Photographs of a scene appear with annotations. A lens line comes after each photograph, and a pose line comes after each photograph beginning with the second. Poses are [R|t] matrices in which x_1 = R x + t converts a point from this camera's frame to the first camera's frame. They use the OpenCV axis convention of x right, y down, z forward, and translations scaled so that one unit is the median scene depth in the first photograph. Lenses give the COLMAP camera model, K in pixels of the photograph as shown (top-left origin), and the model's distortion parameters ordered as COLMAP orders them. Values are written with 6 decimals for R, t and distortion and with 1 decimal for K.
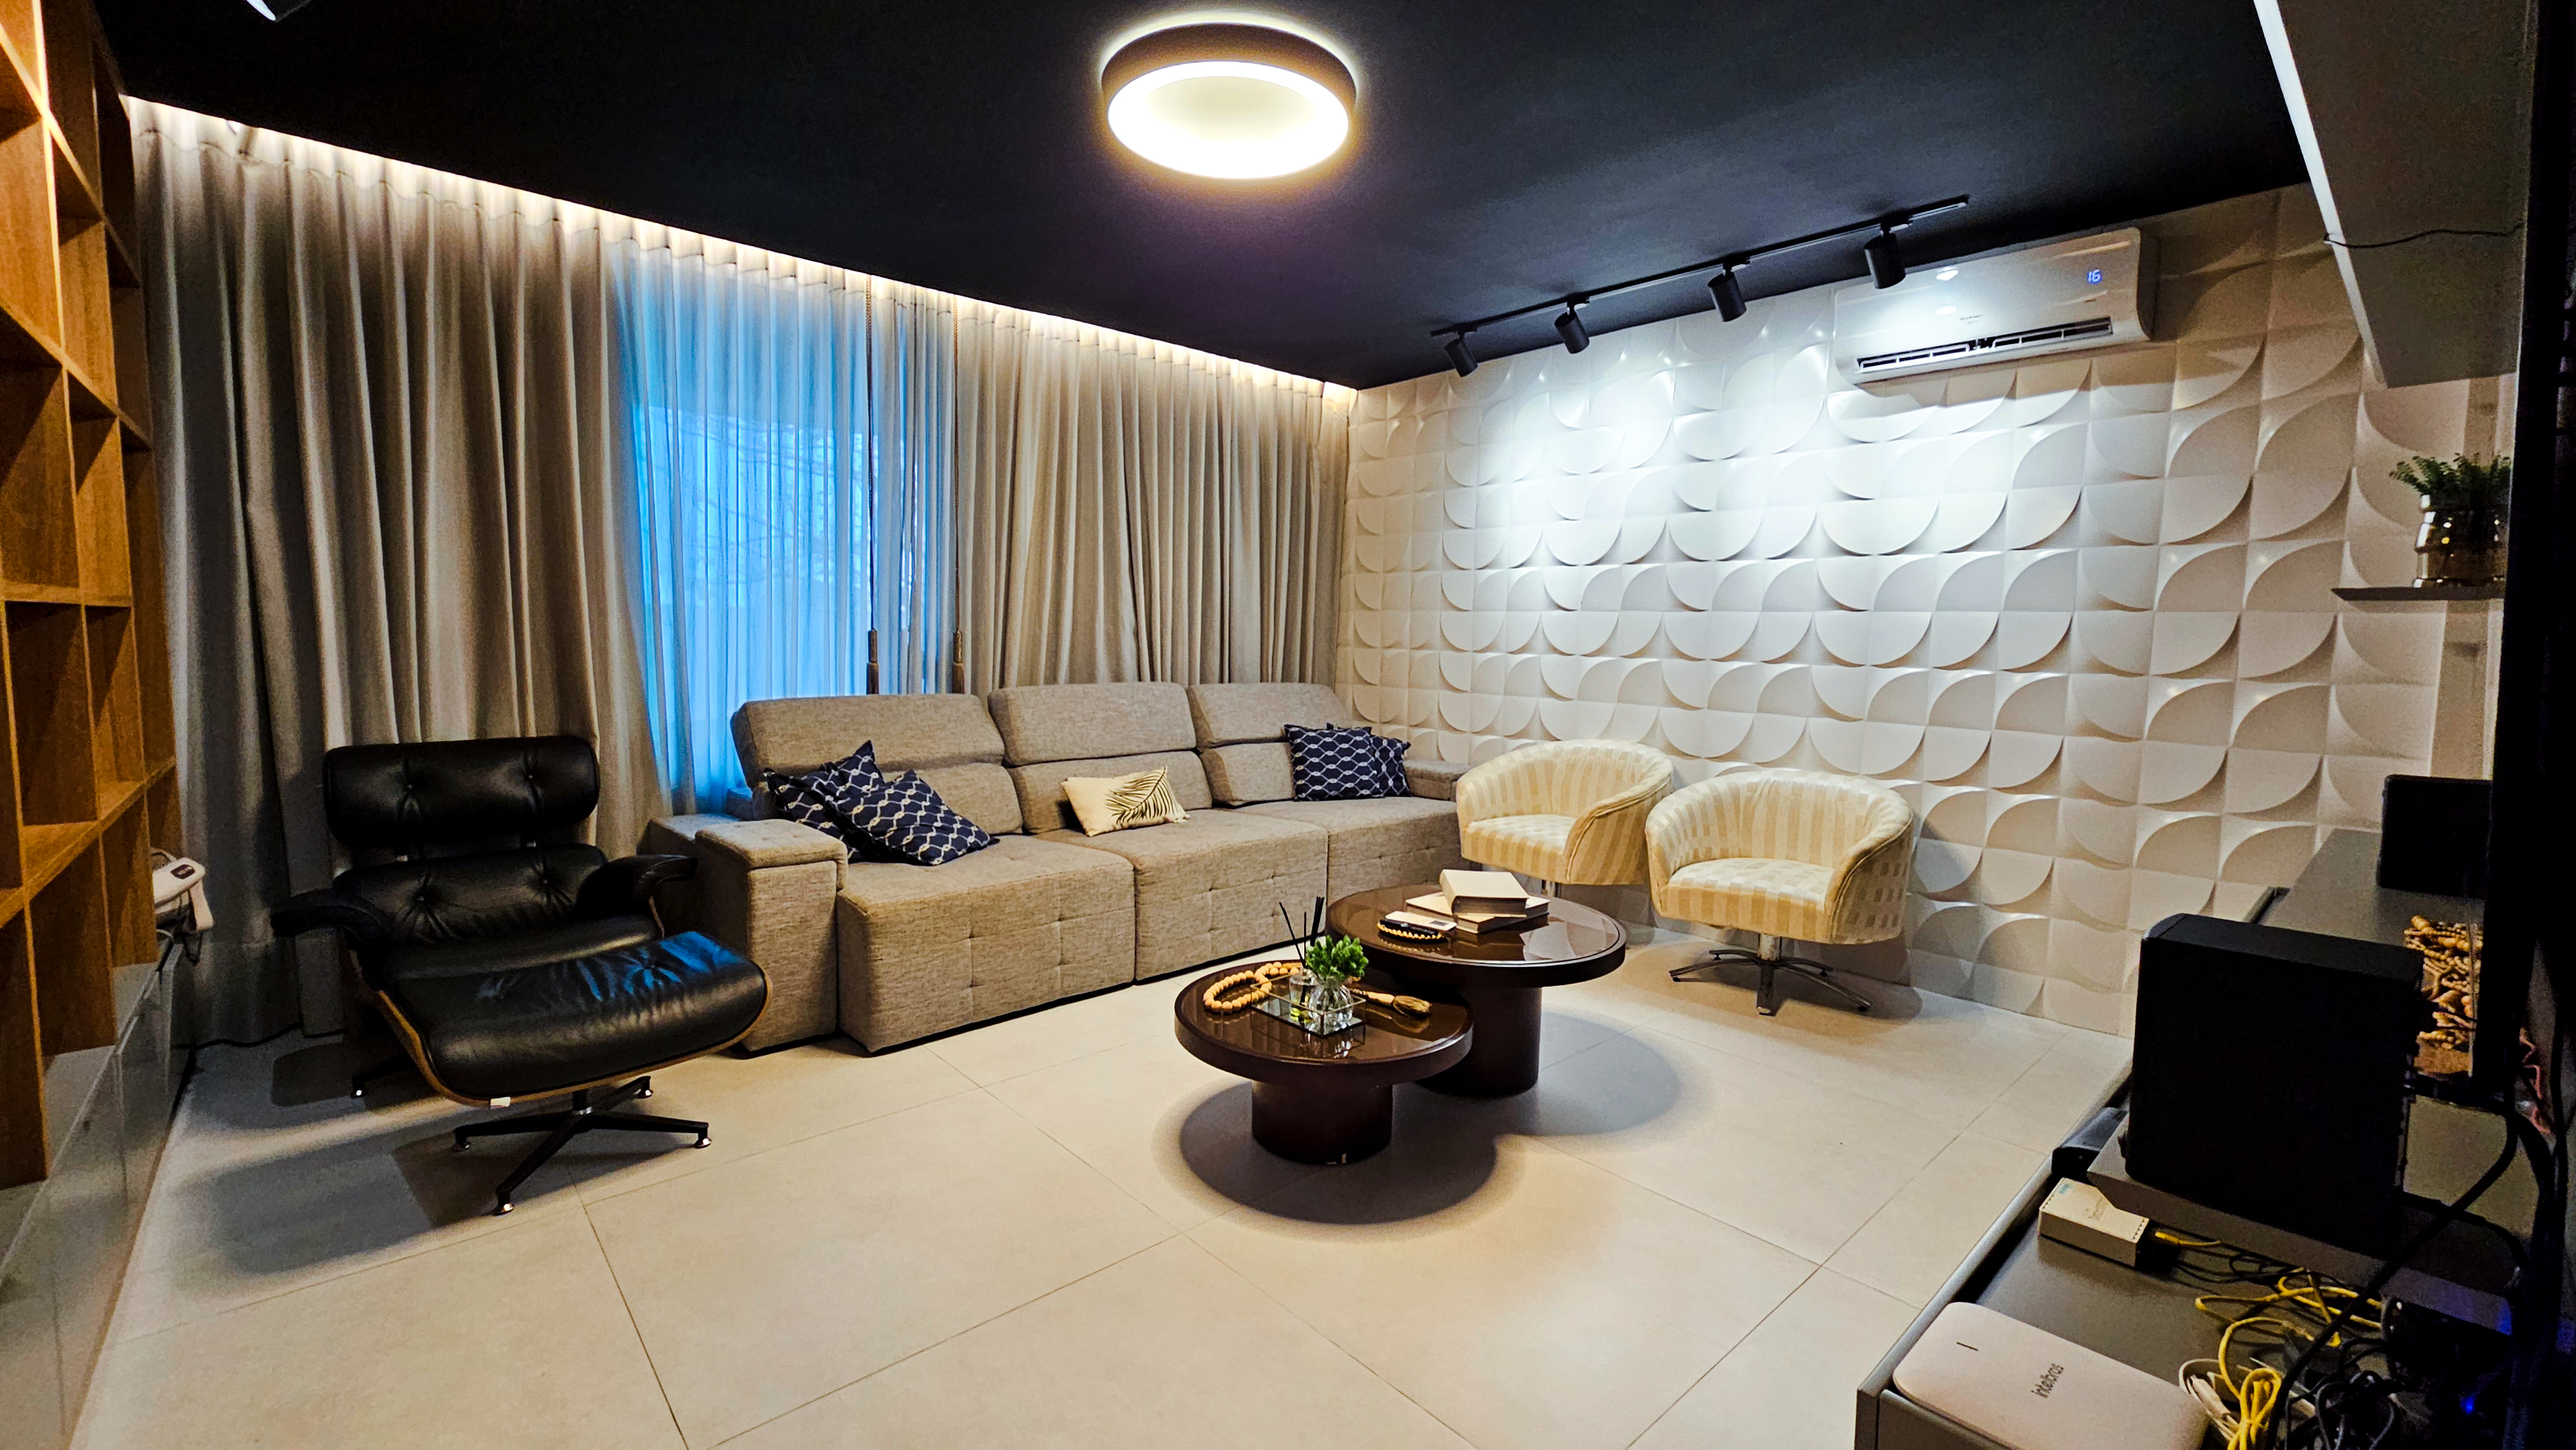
lens RADIAL K [[1059.7, 0, 1288.0], [0, 1059.7, 725.0], [0, 0, 1]] dist [0.012084, 0.000041]
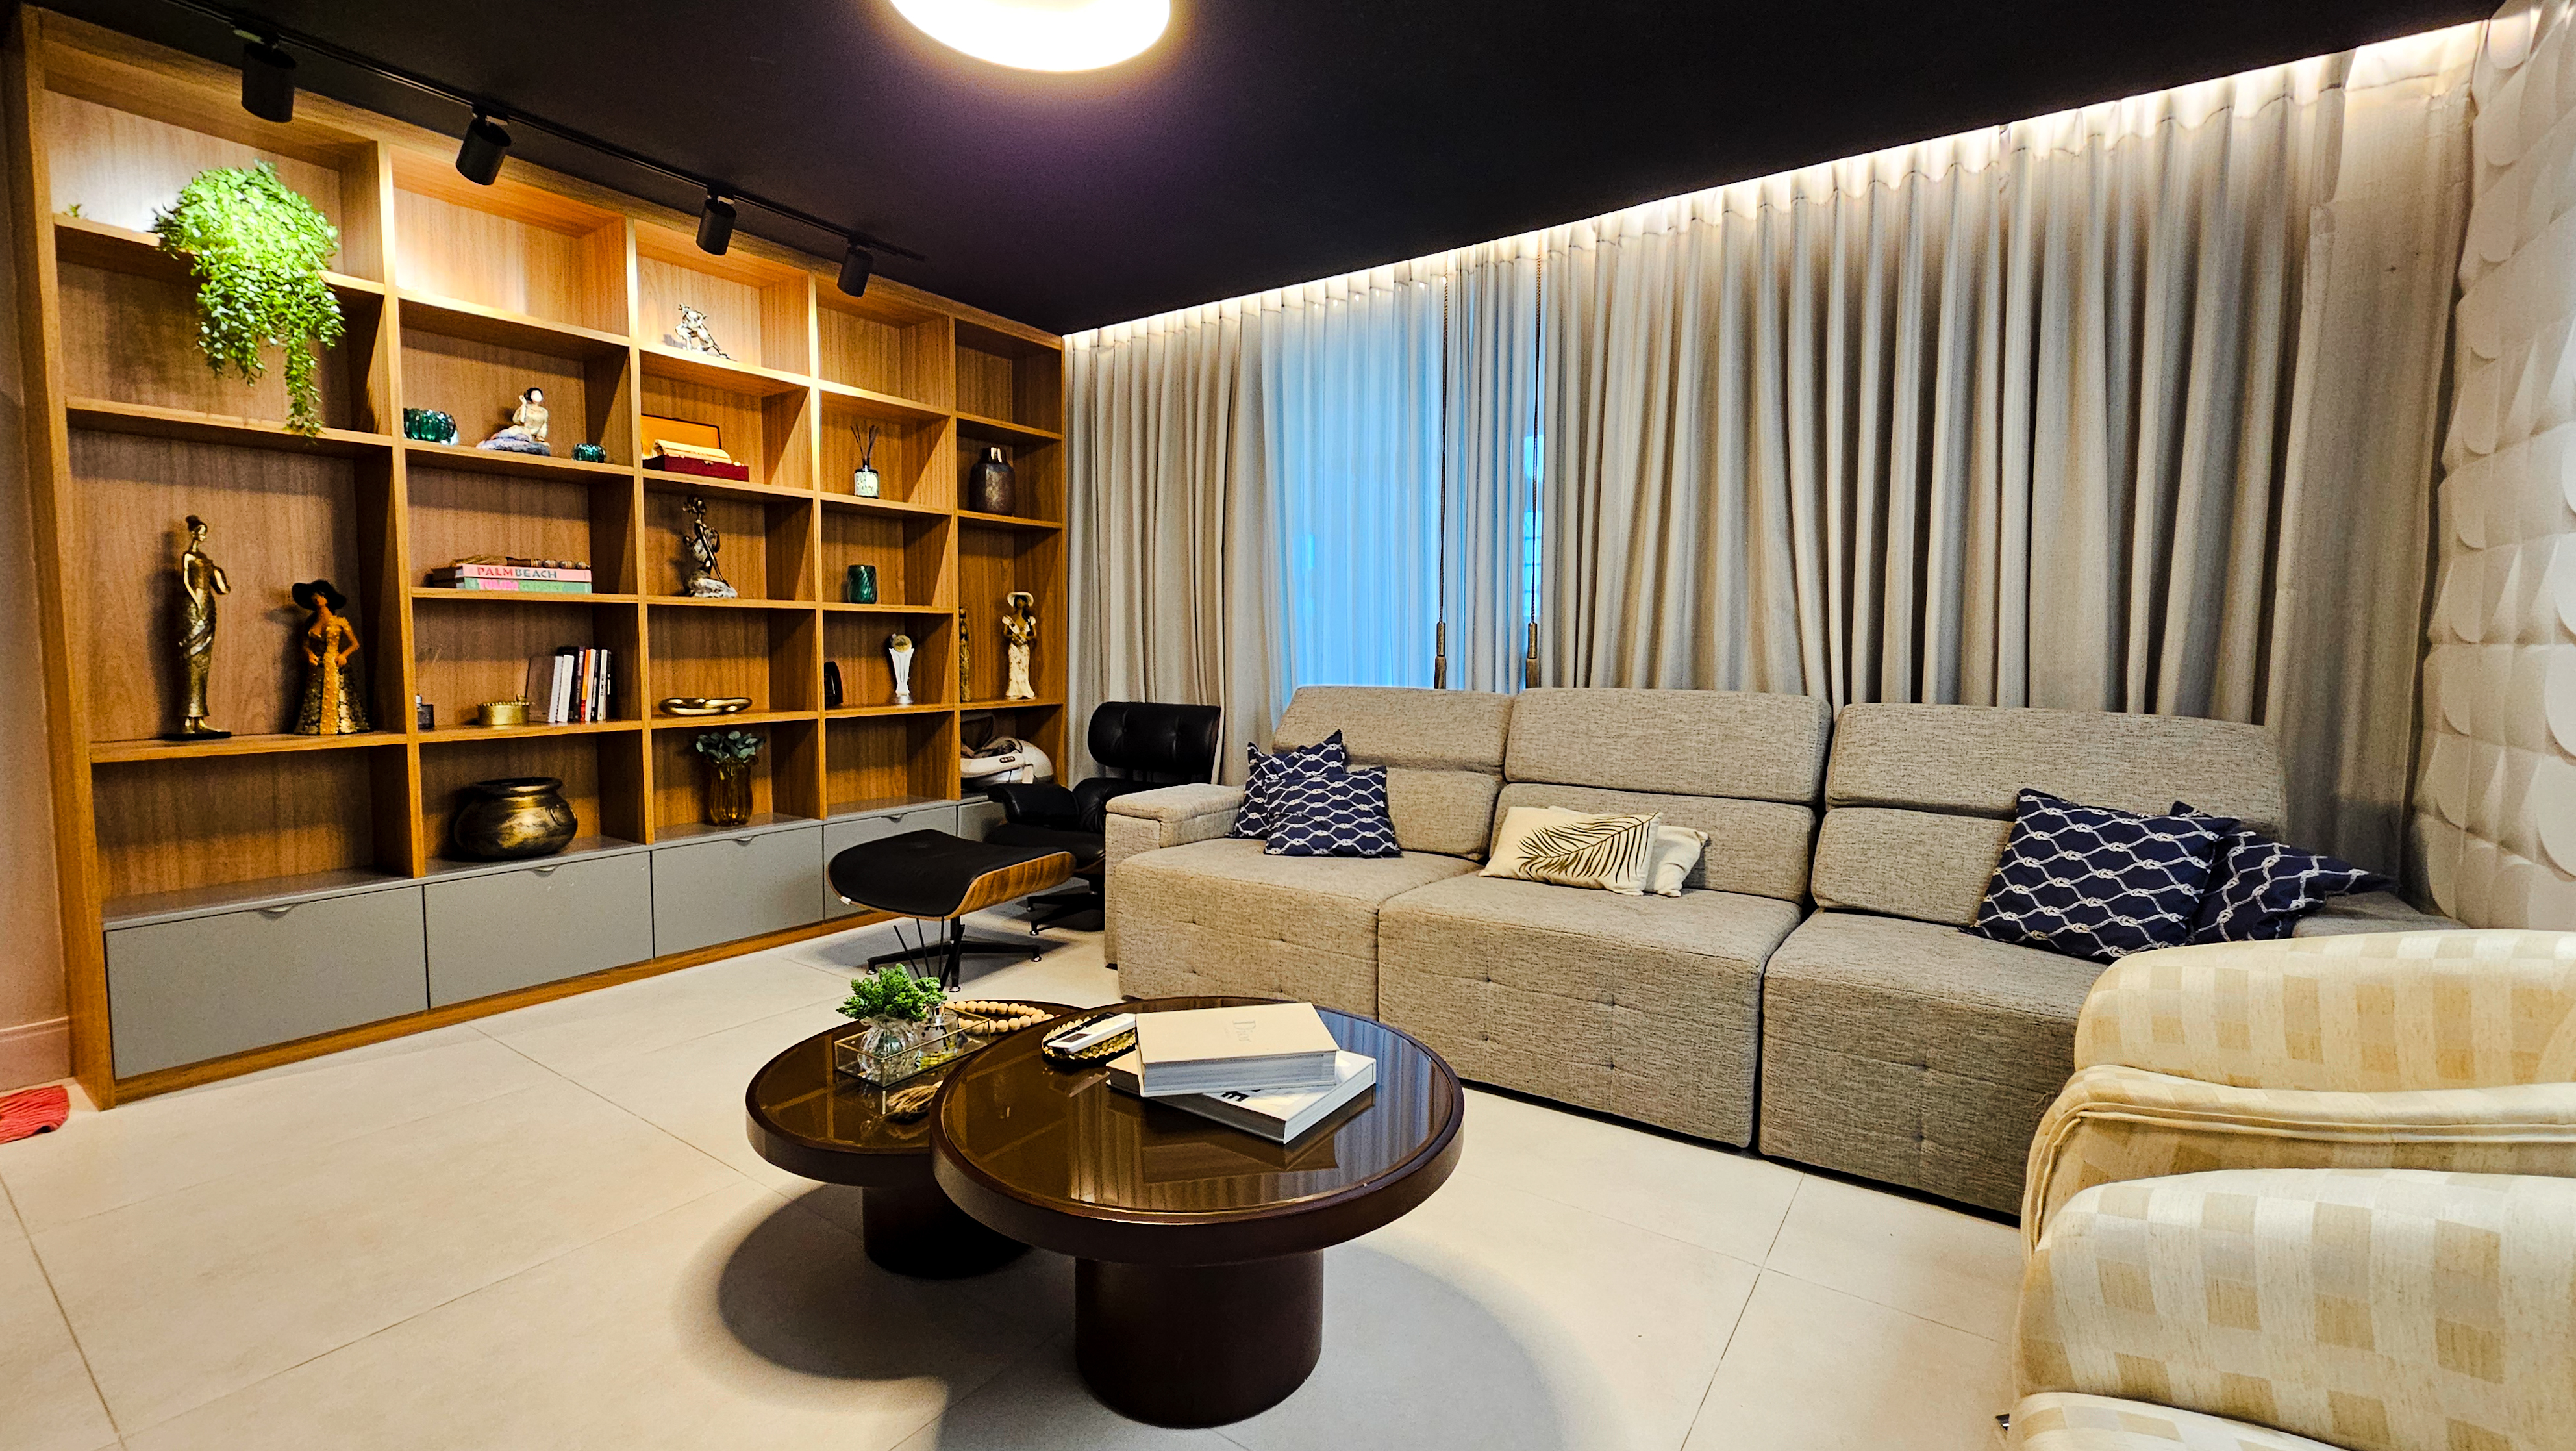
lens RADIAL K [[1080.6, 0, 1288.0], [0, 1080.6, 725.5], [0, 0, 1]] dist [0.000099, -0.000022]
pose [[0.223234, 0.065576, -0.972557, 0.541989], [-0.088148, 0.995005, 0.046857, -0.030306], [0.970771, 0.075269, 0.227899, 0.658513]]
